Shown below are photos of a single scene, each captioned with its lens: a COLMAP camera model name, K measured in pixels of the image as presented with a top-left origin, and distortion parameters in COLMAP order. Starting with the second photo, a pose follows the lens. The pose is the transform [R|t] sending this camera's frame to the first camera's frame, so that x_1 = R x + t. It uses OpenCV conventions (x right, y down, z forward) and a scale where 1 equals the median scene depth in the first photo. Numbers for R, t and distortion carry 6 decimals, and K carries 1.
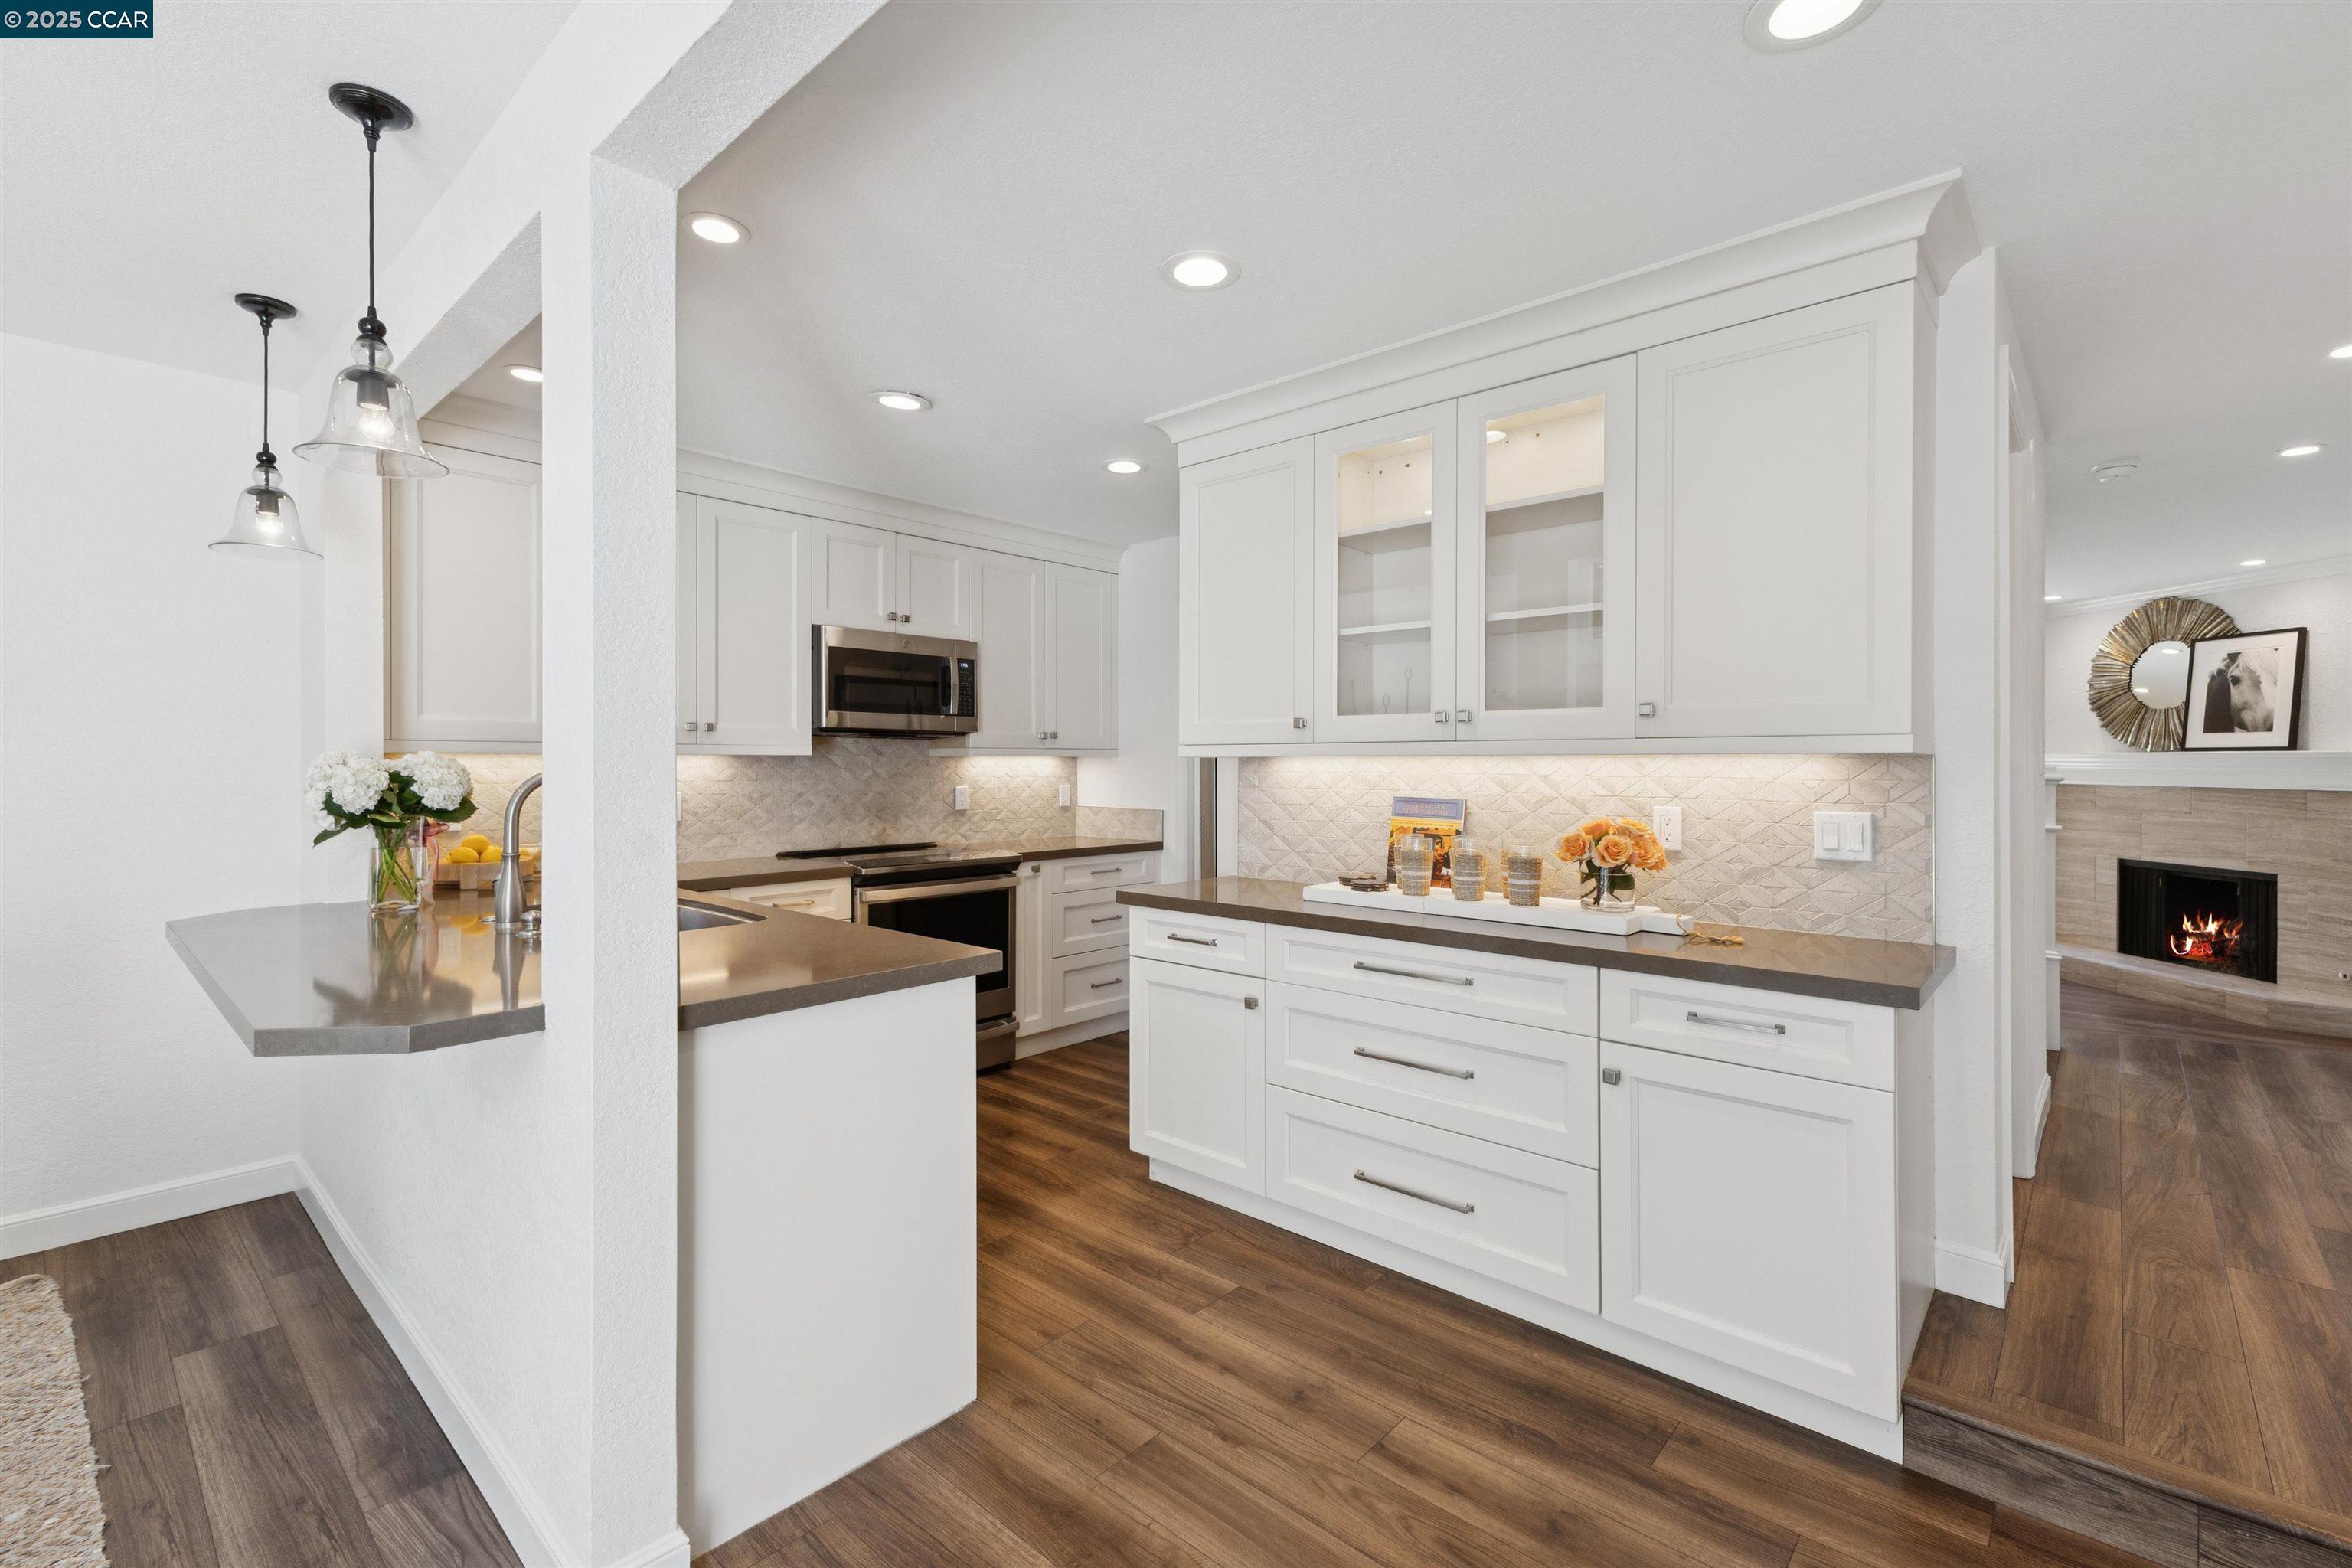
lens RADIAL K [[1022.5, 0, 1186.8], [0, 1022.5, 762.1], [0, 0, 1]] dist [0.010211, -0.000101]
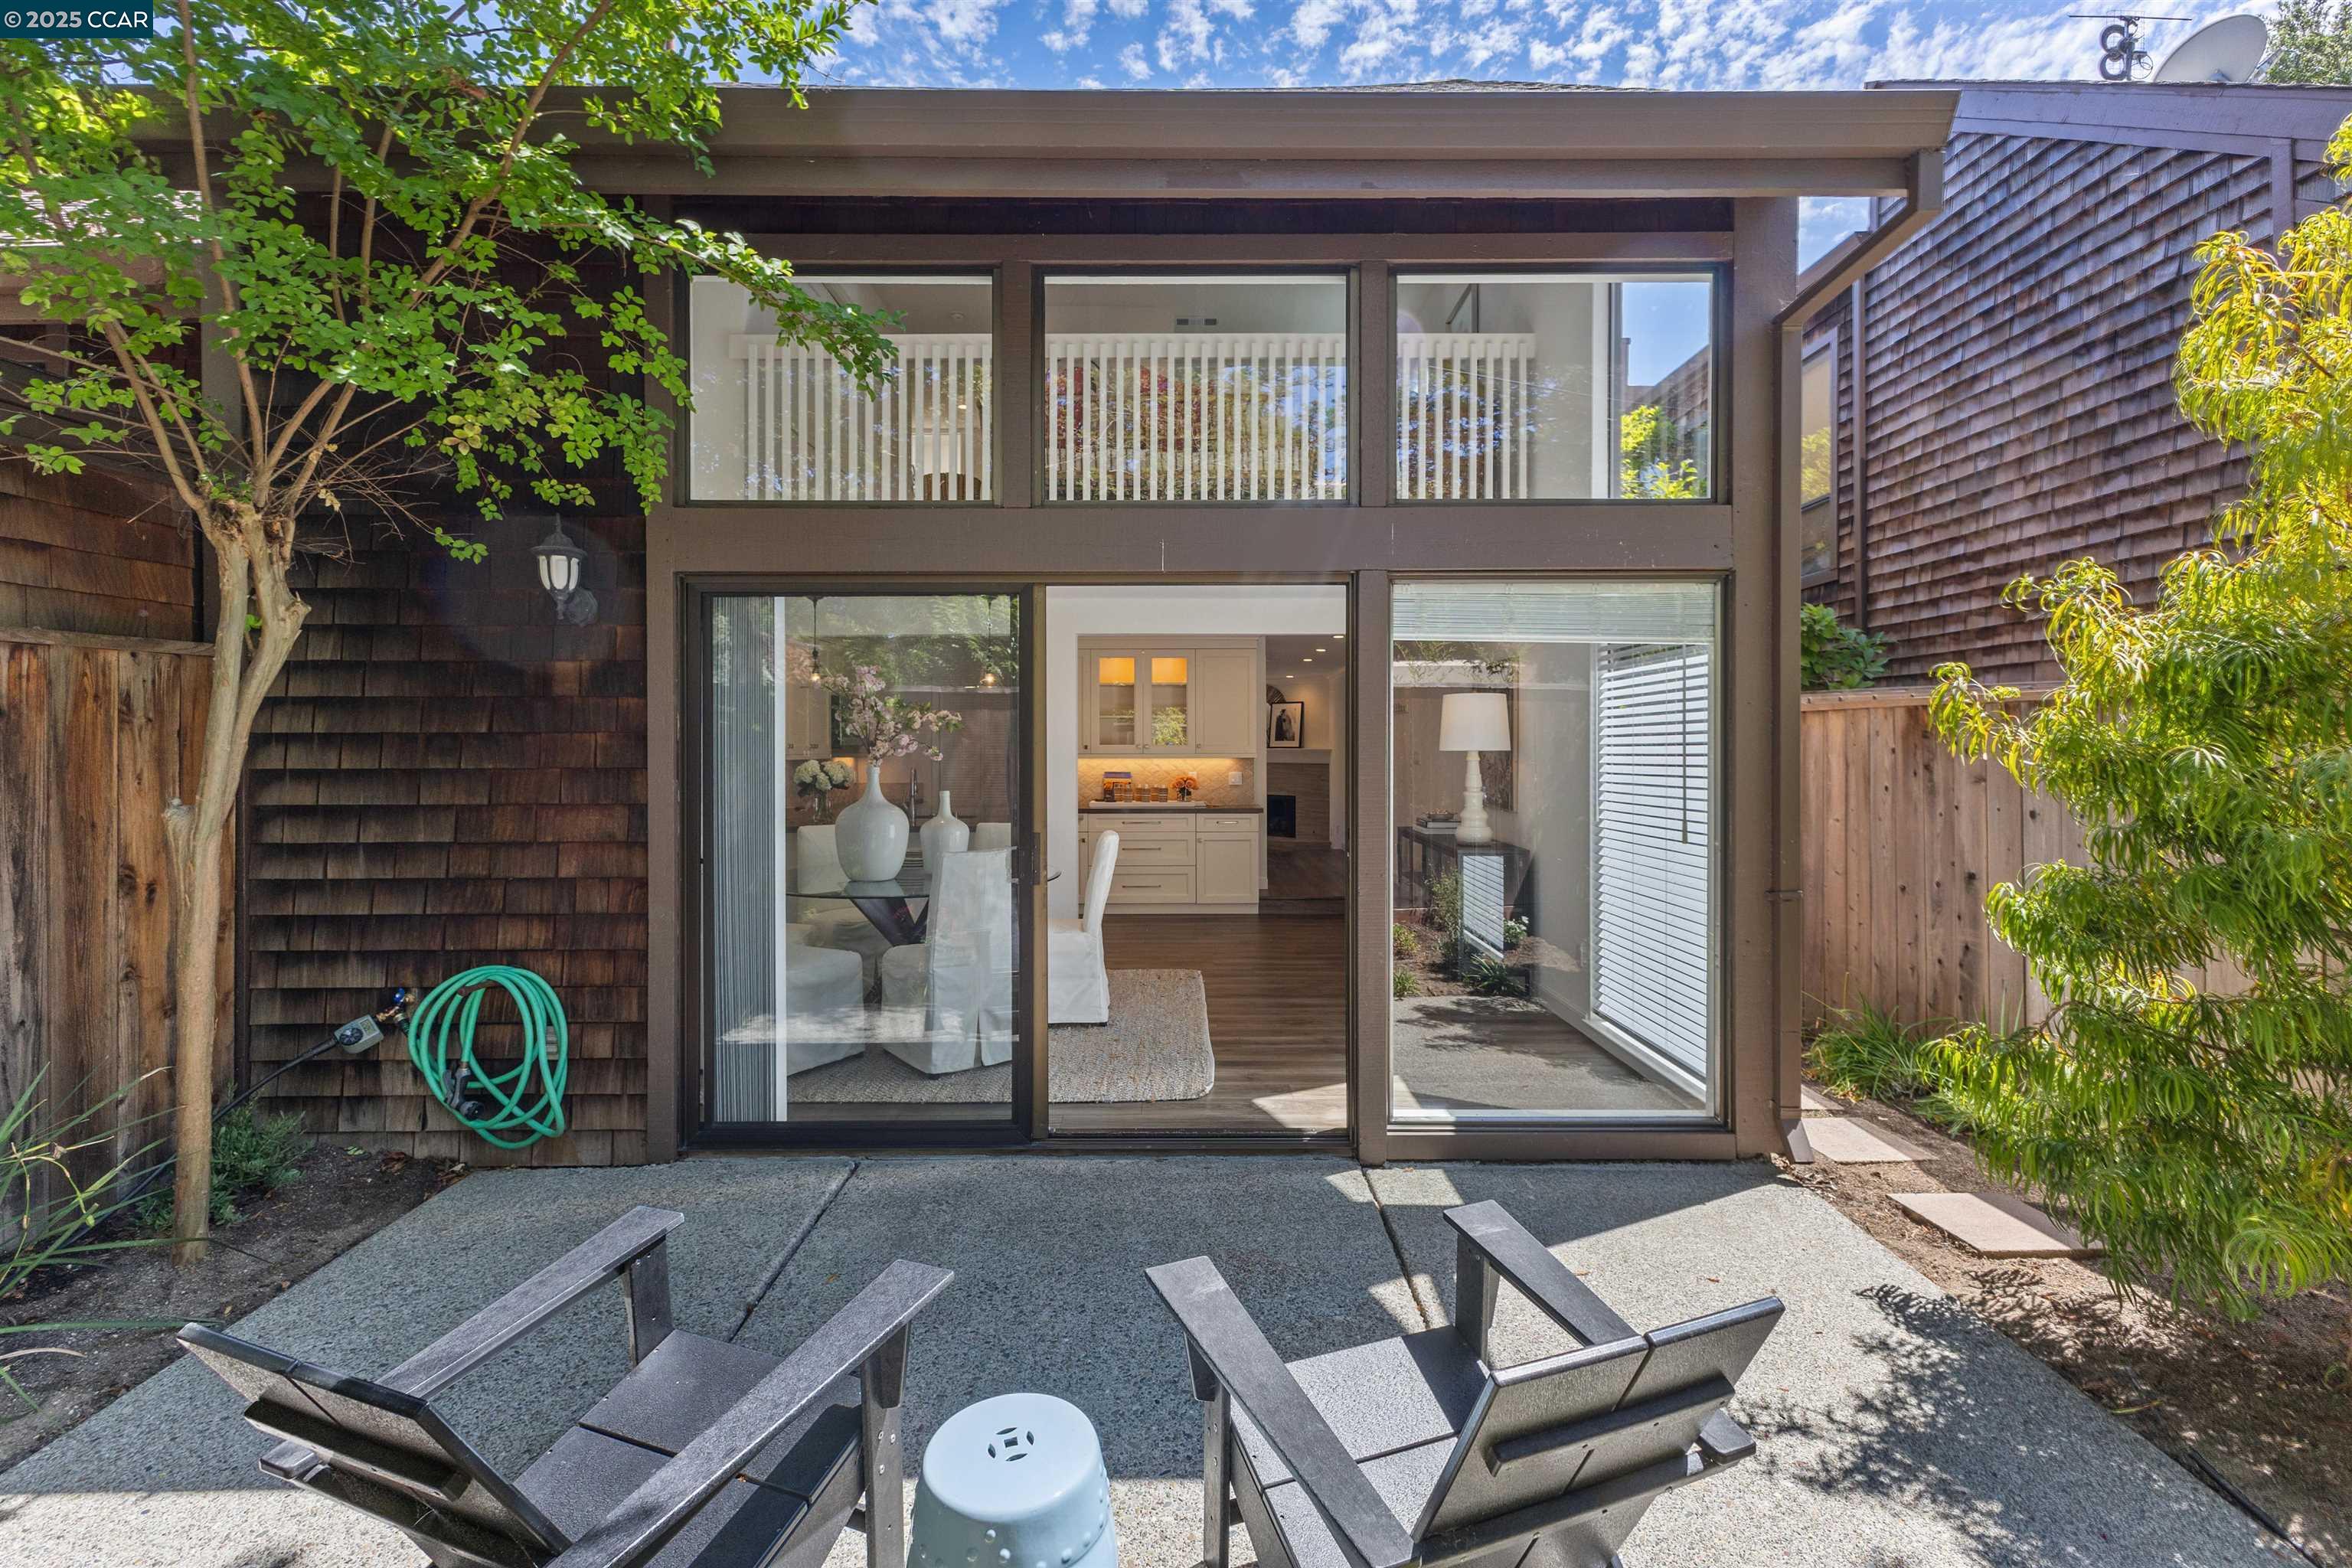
lens RADIAL K [[1015.4, 0, 1182.8], [0, 1015.4, 781.3], [0, 0, 1]] dist [0.008930, -0.000257]
pose [[0.745901, -0.027056, 0.665507, -1.085866], [0.002678, 0.999288, 0.037624, -0.032477], [-0.666051, -0.026281, 0.745443, -0.905312]]
